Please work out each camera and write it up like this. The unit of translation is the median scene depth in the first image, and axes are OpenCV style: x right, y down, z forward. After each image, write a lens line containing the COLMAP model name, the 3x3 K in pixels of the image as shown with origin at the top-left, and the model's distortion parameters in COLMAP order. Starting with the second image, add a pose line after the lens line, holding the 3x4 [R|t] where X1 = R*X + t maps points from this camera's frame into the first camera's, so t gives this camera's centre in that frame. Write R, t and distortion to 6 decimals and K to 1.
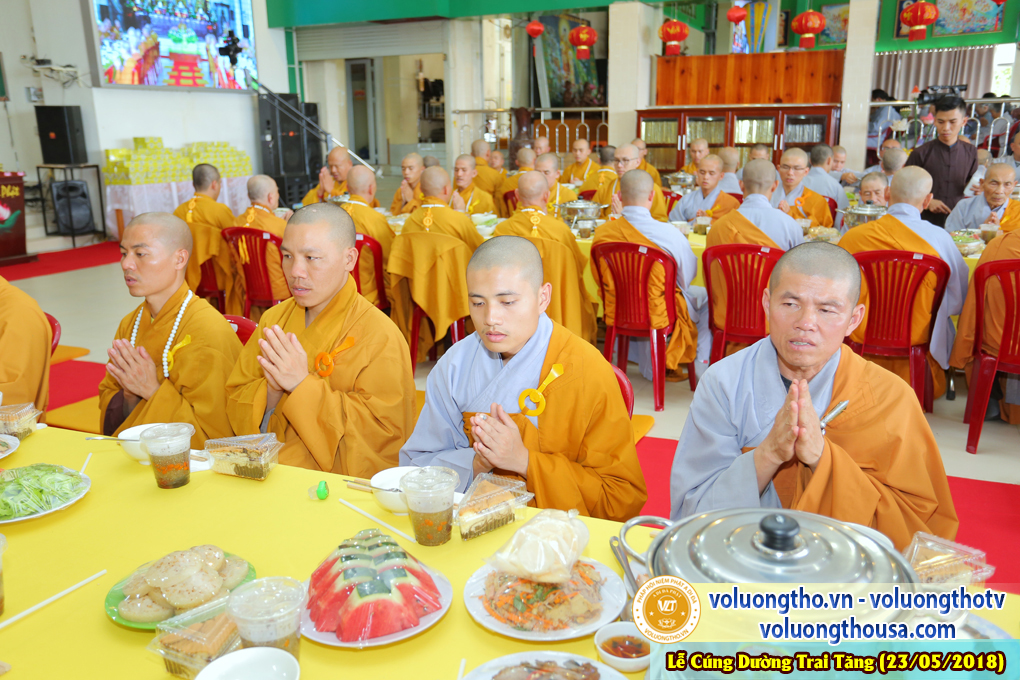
lens RADIAL K [[868.5, 0, 510.0], [0, 868.5, 340.0], [0, 0, 1]] dist [-0.017647, 0.078131]
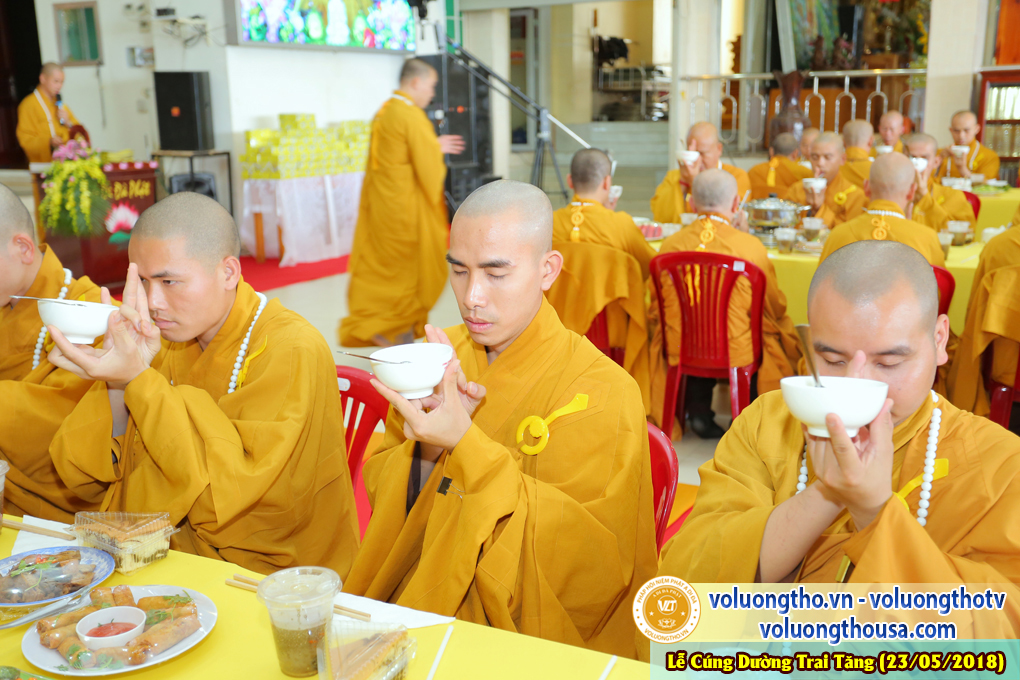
lens RADIAL K [[1107.6, 0, 510.0], [0, 1107.6, 340.0], [0, 0, 1]] dist [0.005420, 0.154002]
pose [[0.997852, 0.010894, -0.064600, -0.172746], [-0.012900, 0.999445, -0.030716, -0.018251], [0.064230, 0.031483, 0.997438, 0.092269]]
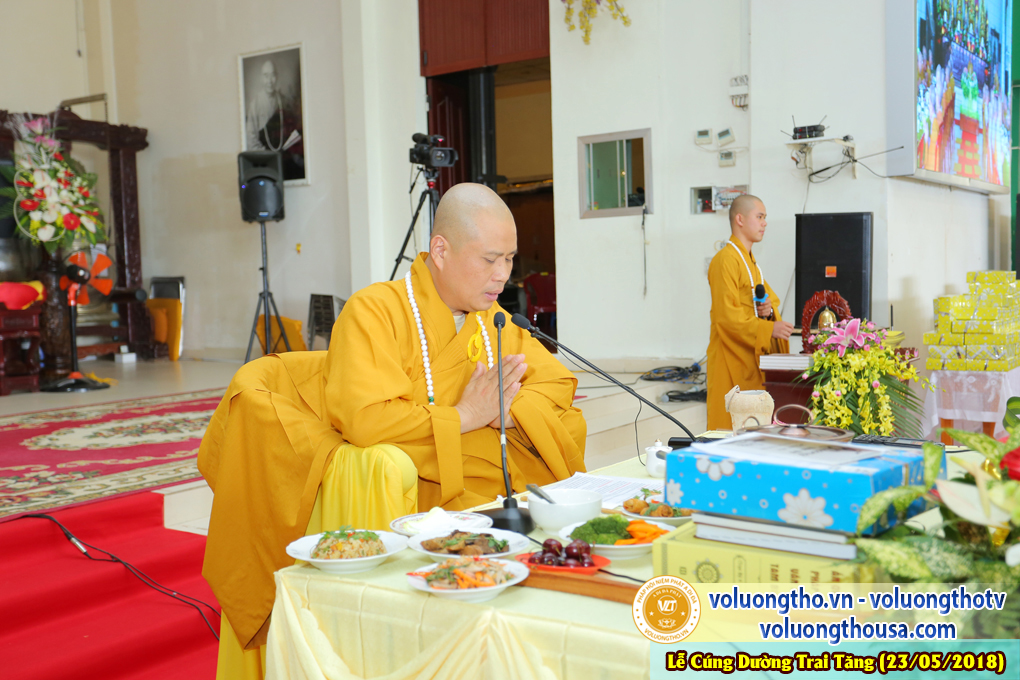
lens RADIAL K [[1096.1, 0, 510.0], [0, 1096.1, 340.0], [0, 0, 1]] dist [0.063945, -0.001504]
pose [[0.980848, 0.000483, -0.194773, -0.544146], [-0.034744, 0.984392, -0.172523, -0.077559], [0.191650, 0.175986, 0.965556, 0.347027]]
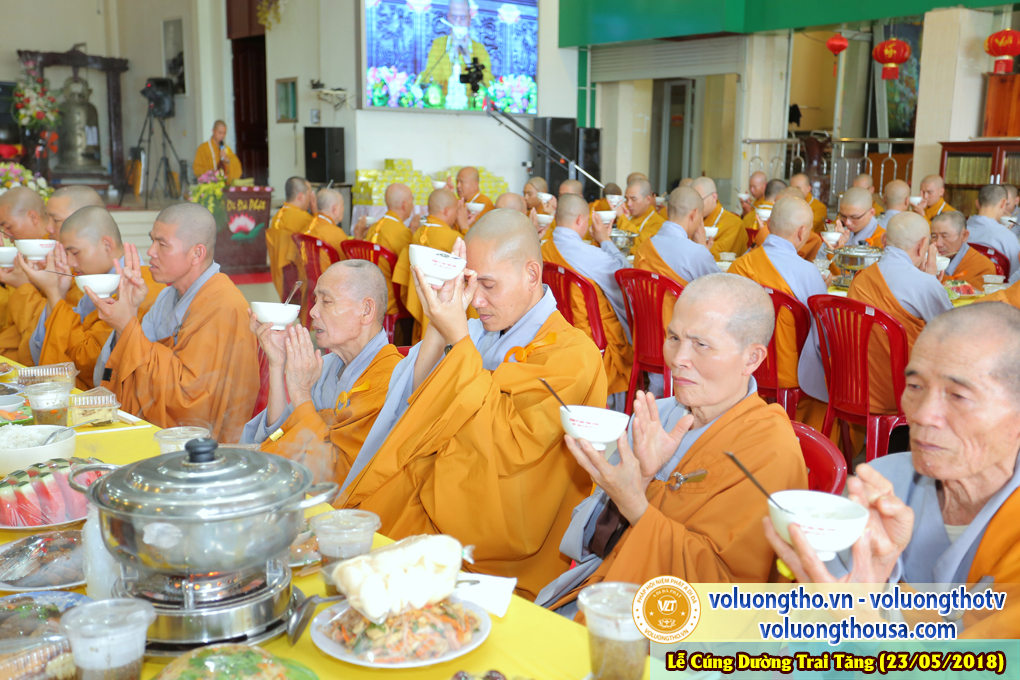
lens RADIAL K [[1107.6, 0, 510.0], [0, 1107.6, 340.0], [0, 0, 1]] dist [0.005420, 0.154002]
pose [[0.904623, 0.096139, -0.415229, 0.233469], [-0.129182, 0.990248, -0.052161, 0.019032], [0.406165, 0.100826, 0.908220, -0.070530]]
